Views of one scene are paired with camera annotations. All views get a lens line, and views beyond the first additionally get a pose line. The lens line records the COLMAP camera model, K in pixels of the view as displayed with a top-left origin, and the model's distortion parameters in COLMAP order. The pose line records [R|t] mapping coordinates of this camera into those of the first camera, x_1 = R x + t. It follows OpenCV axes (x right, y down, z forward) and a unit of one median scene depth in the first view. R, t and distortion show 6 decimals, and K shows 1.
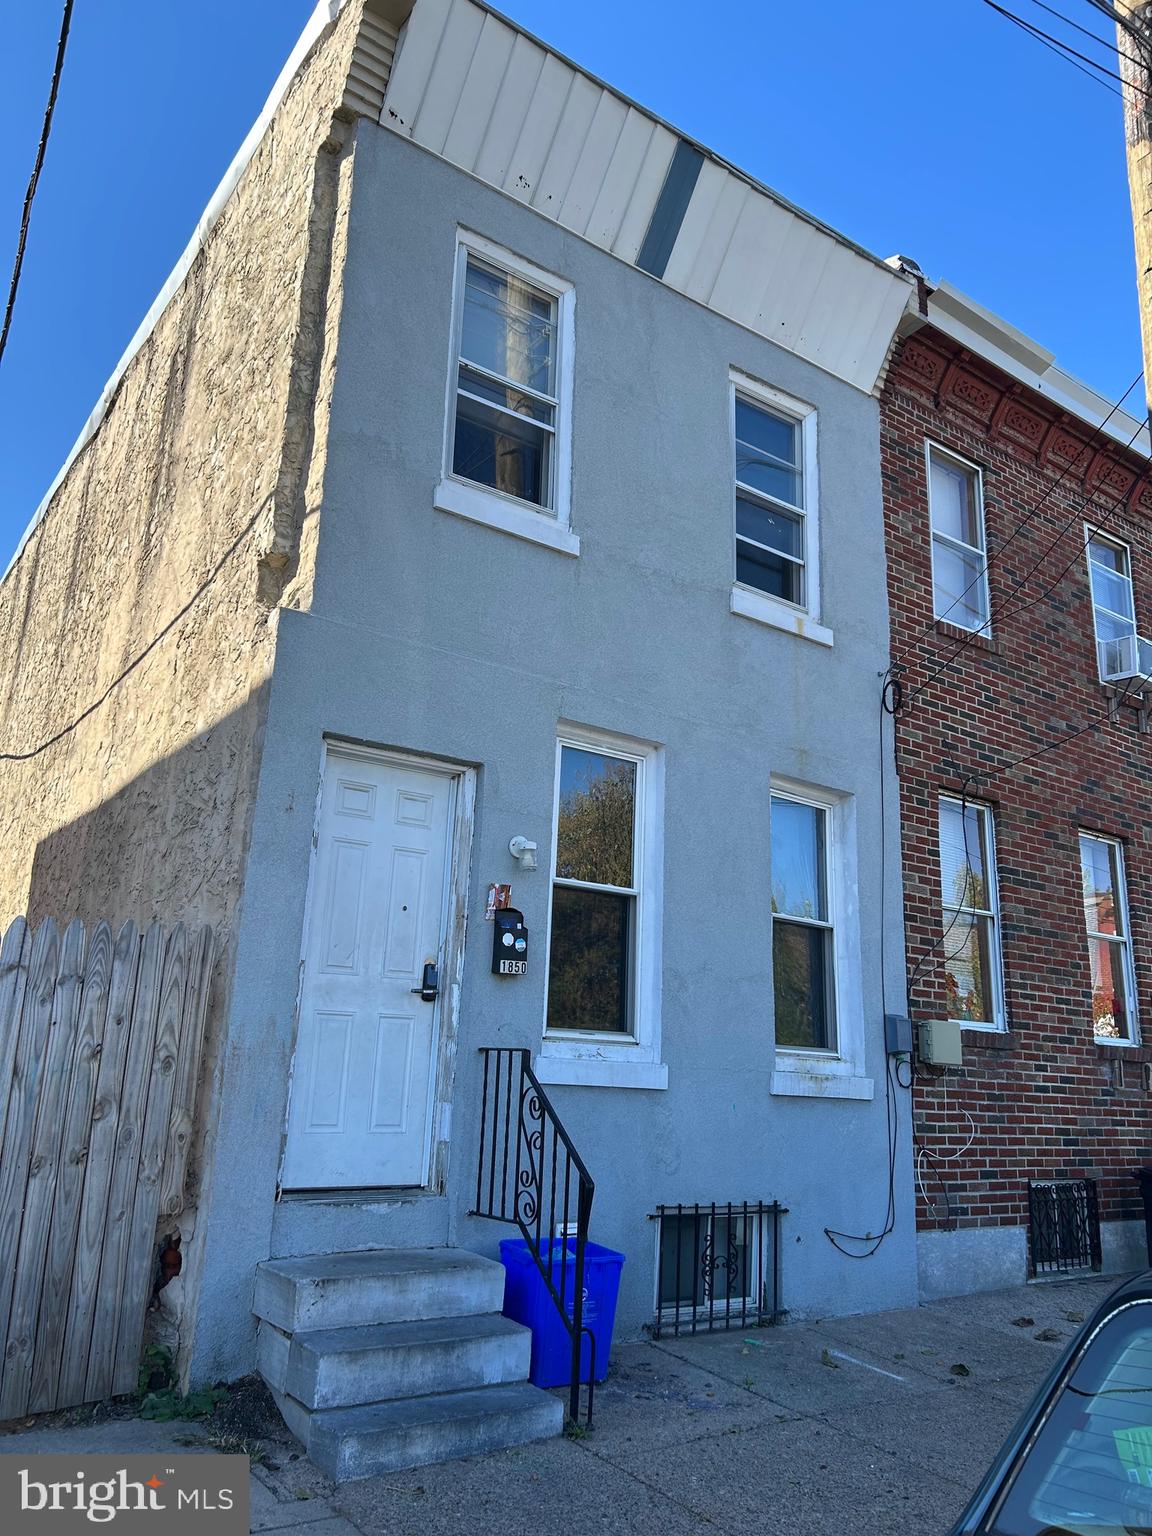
lens RADIAL K [[1145.4, 0, 575.0], [0, 1145.4, 762.5], [0, 0, 1]] dist [0.046694, -0.055962]
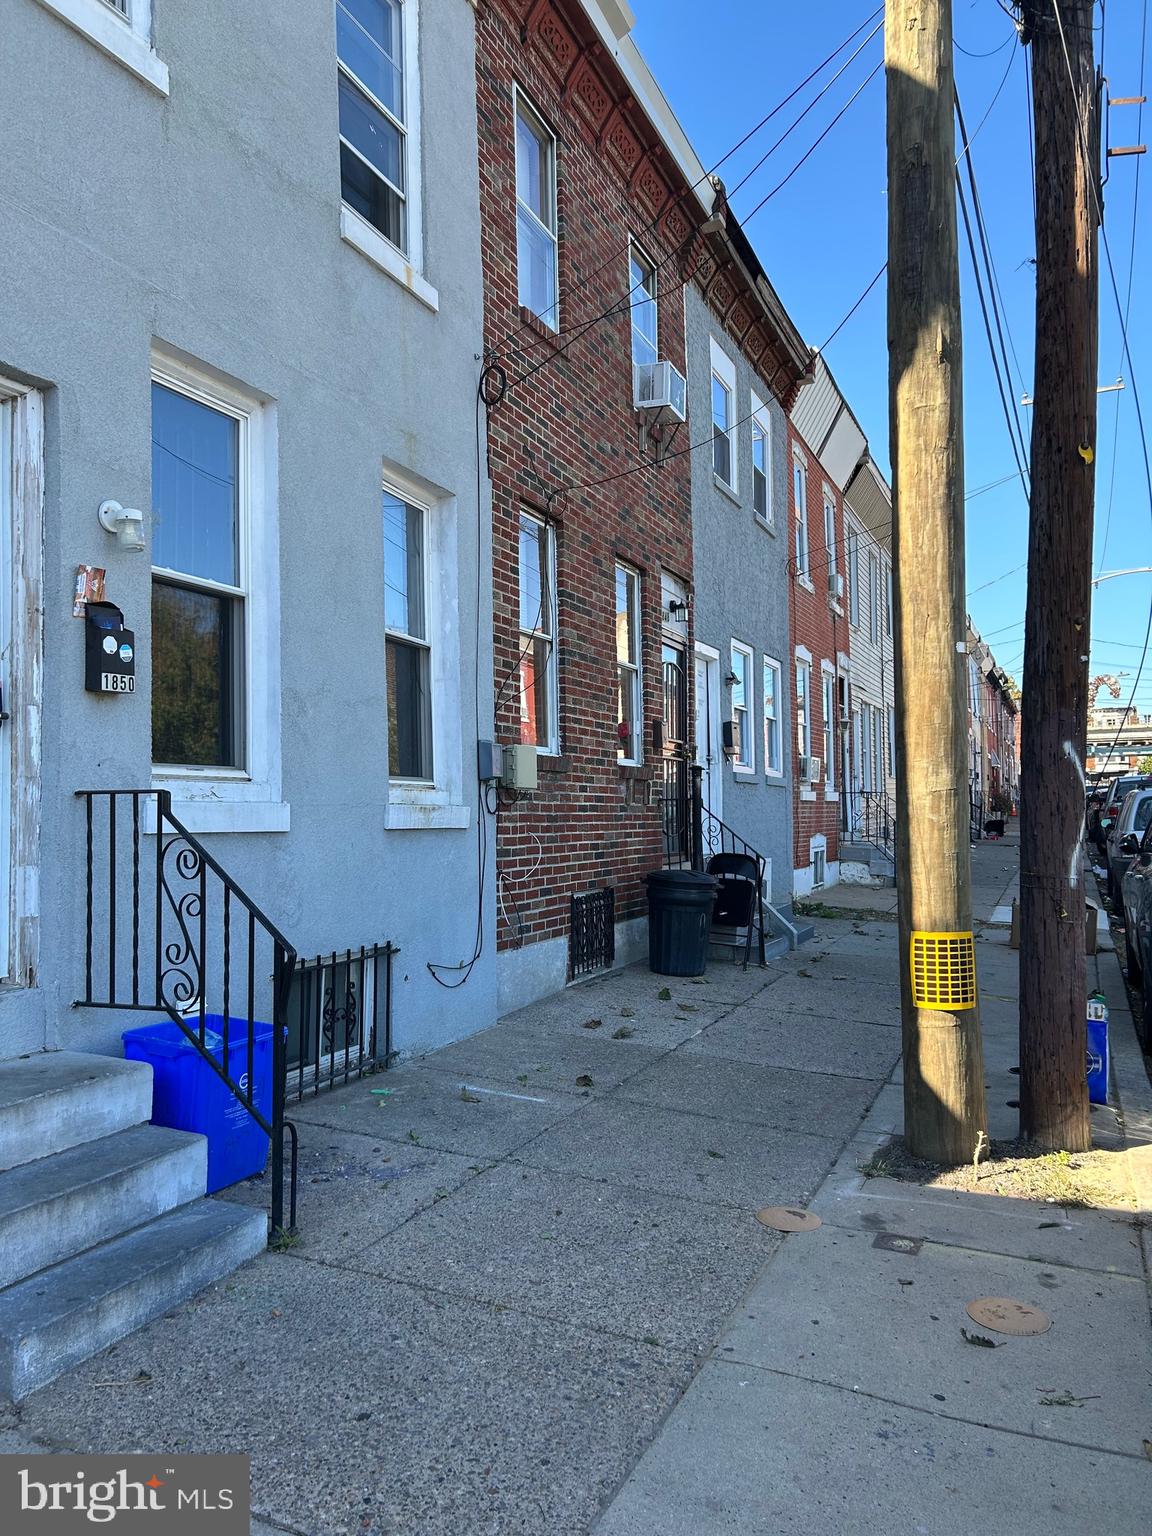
lens RADIAL K [[1145.4, 0, 571.9], [0, 1145.4, 779.4], [0, 0, 1]] dist [0.046694, -0.055962]
pose [[0.863835, -0.034833, 0.502569, -0.145599], [-0.087219, 0.972201, 0.217298, 0.045530], [-0.496167, -0.231543, 0.836783, 0.194894]]
